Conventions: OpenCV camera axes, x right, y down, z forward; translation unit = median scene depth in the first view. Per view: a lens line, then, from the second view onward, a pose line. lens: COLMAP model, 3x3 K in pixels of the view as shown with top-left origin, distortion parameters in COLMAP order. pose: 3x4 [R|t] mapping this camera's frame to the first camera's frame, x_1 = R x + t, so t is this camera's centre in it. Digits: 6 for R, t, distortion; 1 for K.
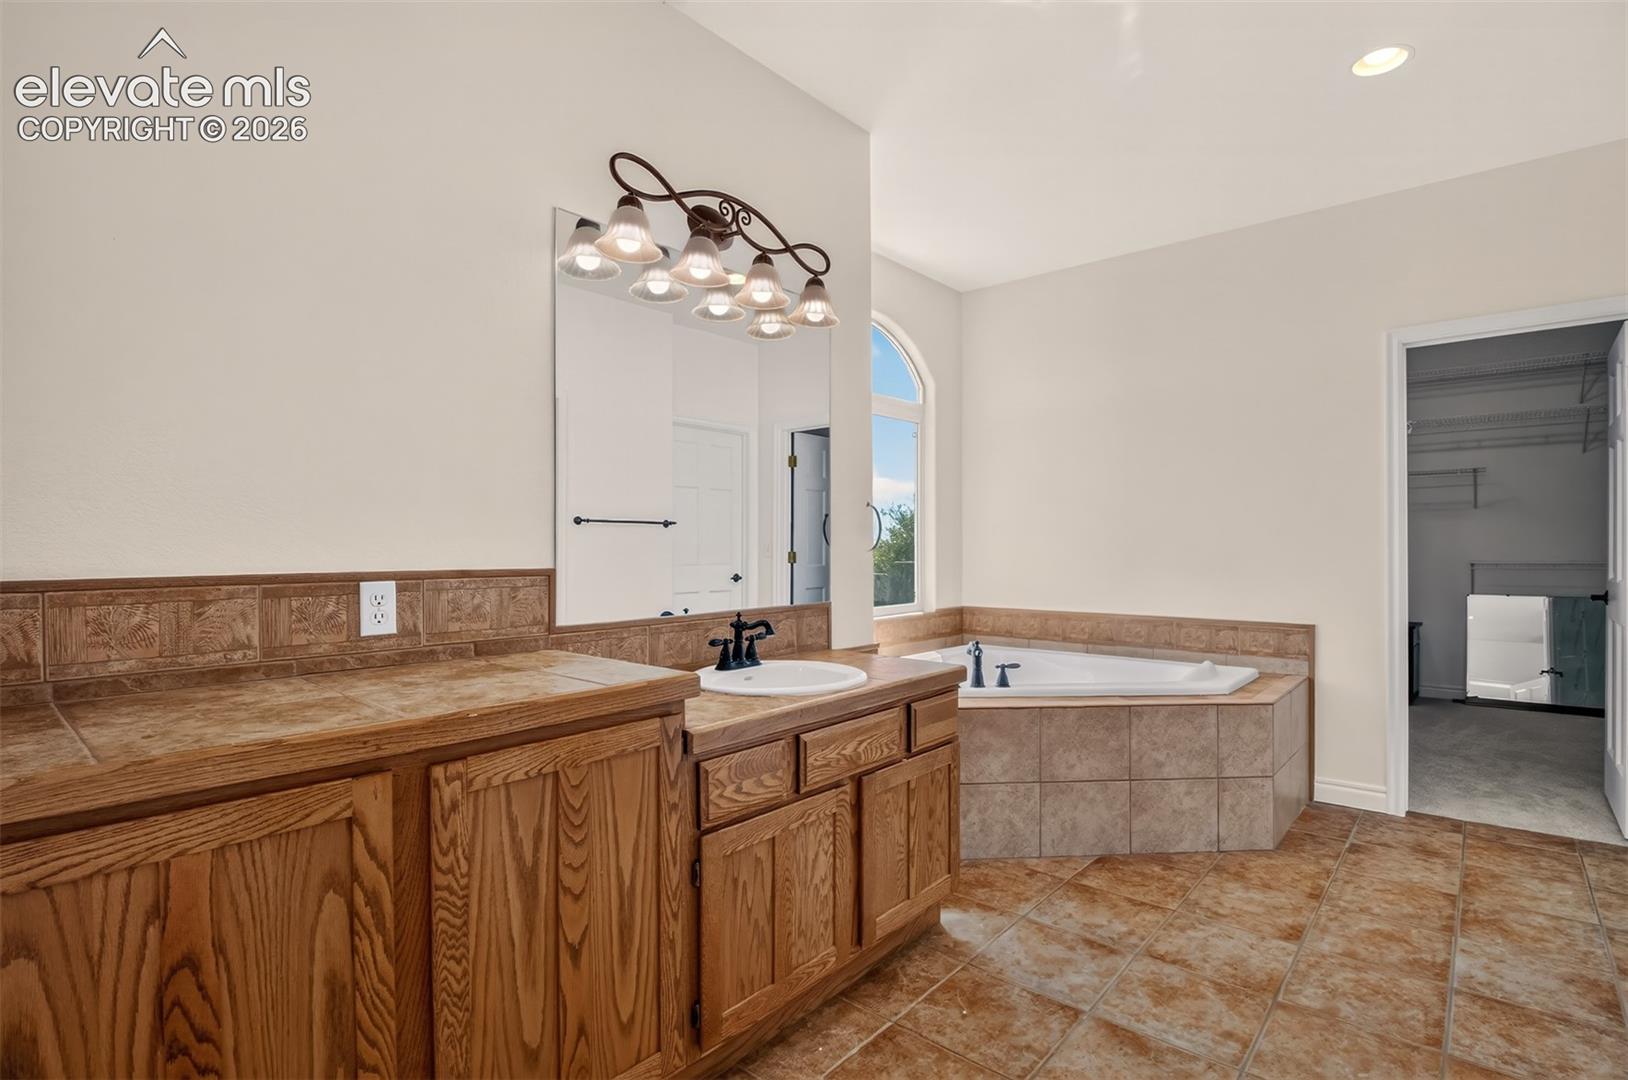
lens RADIAL K [[775.1, 0, 805.1], [0, 775.1, 546.7], [0, 0, 1]] dist [-0.008830, -0.004427]
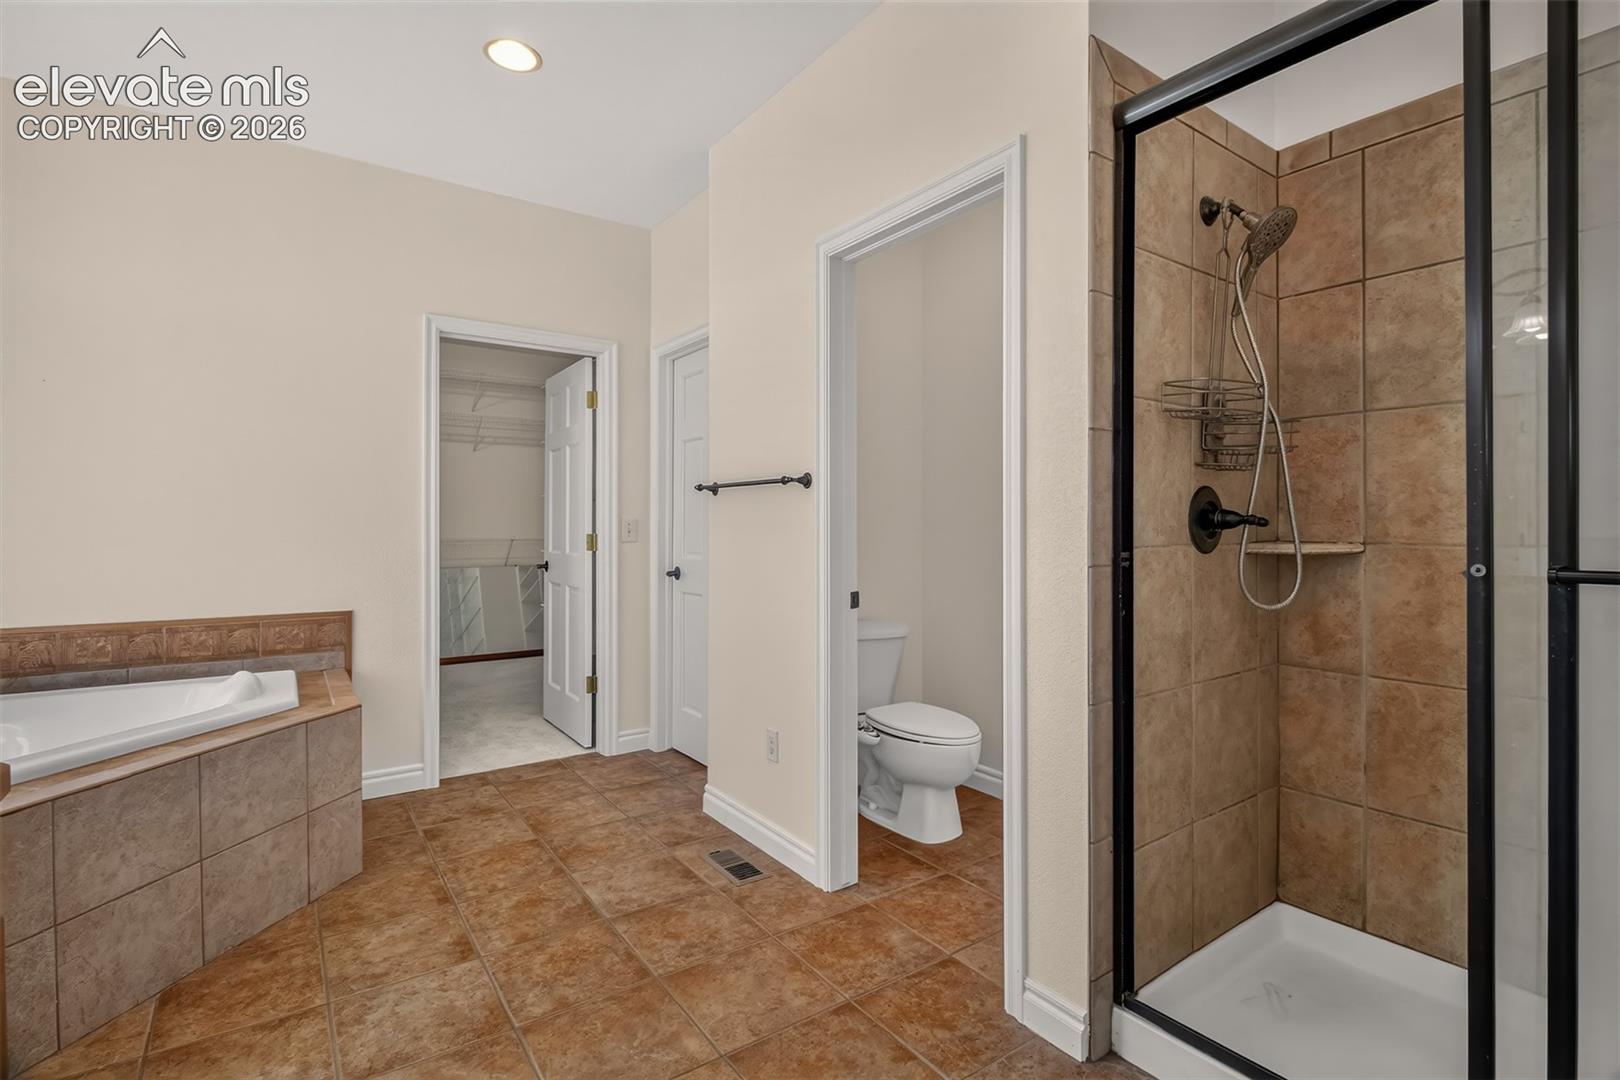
lens RADIAL K [[771.3, 0, 808.6], [0, 771.3, 524.5], [0, 0, 1]] dist [-0.008830, -0.004427]
pose [[0.231860, 0.000051, 0.972749, -0.125544], [0.000625, 1.000000, -0.000201, -0.000937], [-0.972749, 0.000654, 0.231860, 0.312796]]
